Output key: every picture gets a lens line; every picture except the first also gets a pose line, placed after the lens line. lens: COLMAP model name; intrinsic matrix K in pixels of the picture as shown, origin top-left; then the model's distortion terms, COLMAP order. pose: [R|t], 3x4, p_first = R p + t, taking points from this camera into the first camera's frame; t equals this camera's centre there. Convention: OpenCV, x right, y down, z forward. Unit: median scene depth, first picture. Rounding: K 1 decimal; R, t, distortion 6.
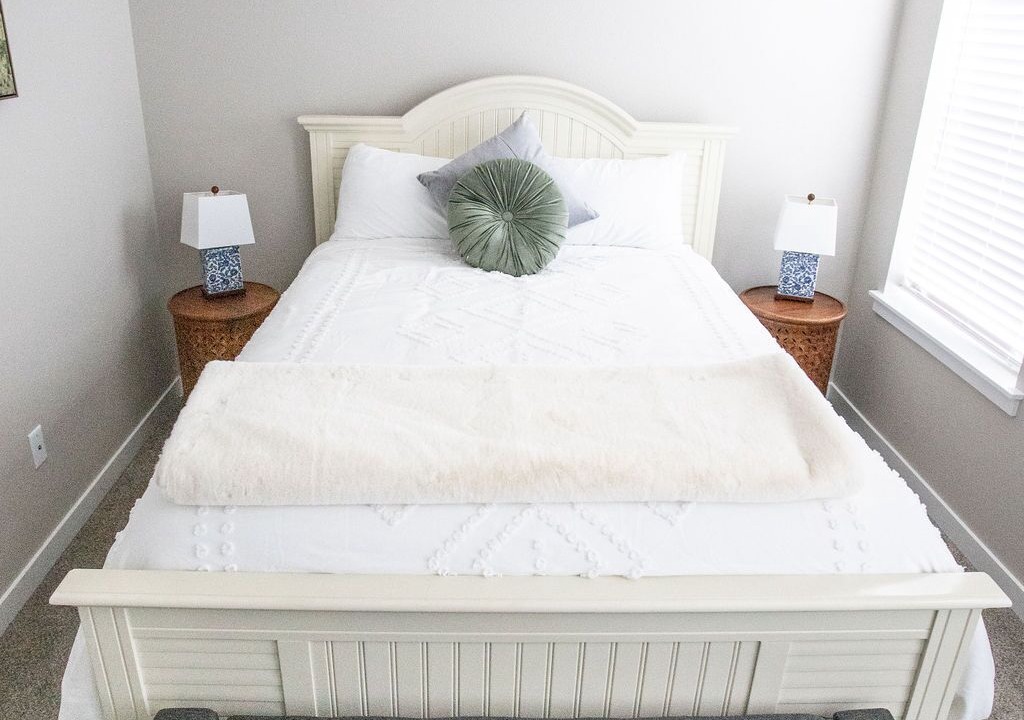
lens RADIAL K [[817.1, 0, 510.3], [0, 817.1, 353.3], [0, 0, 1]] dist [-0.065670, 0.010841]
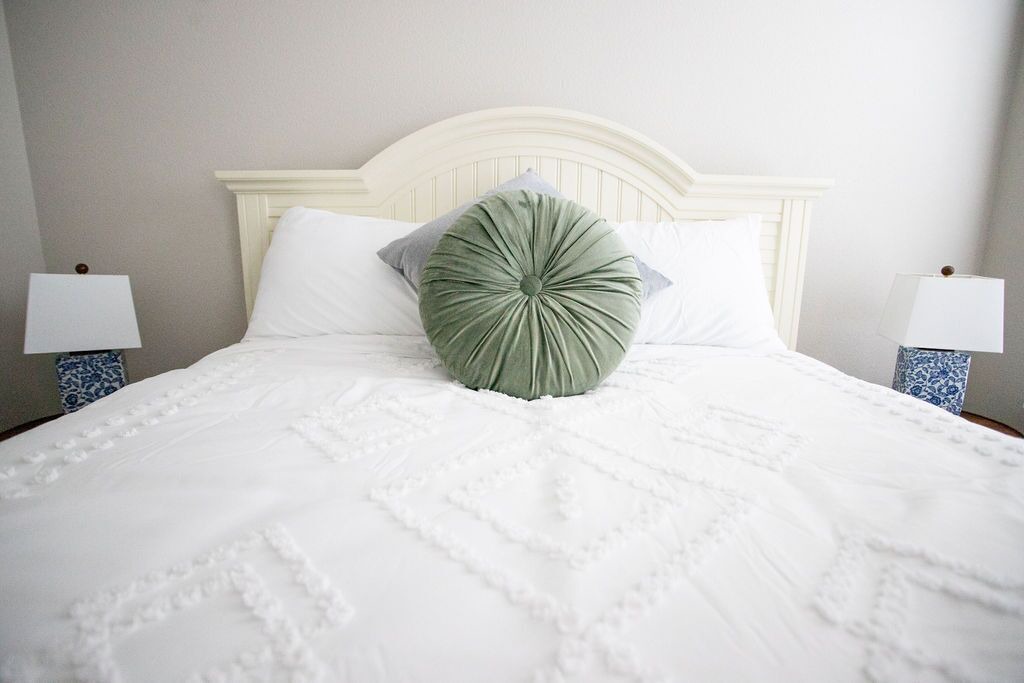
lens RADIAL K [[480.2, 0, 514.1], [0, 480.2, 335.5], [0, 0, 1]] dist [-0.041193, 0.000967]
pose [[0.999870, -0.014629, -0.006797, -0.000581], [0.012974, 0.979720, -0.199953, -0.067776], [0.009585, 0.199839, 0.979782, 0.660143]]
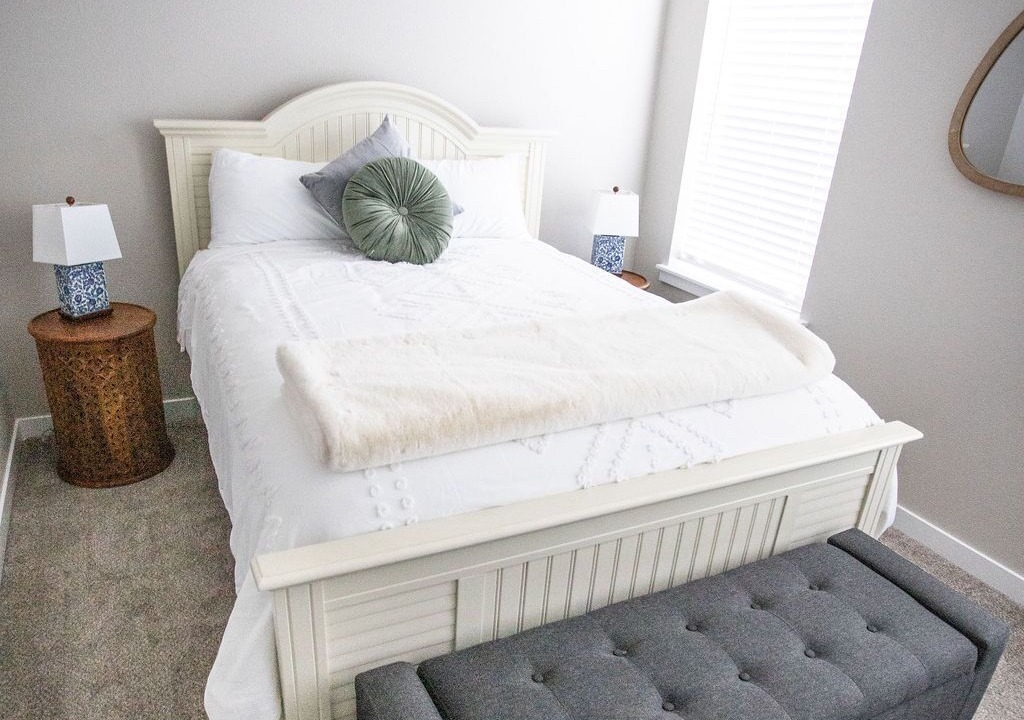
lens RADIAL K [[740.0, 0, 505.9], [0, 740.0, 426.3], [0, 0, 1]] dist [-0.060913, 0.017388]
pose [[0.903031, -0.155093, 0.400601, -0.299298], [0.126820, 0.987237, 0.096333, 0.035203], [-0.410428, -0.036188, 0.911175, 0.045159]]
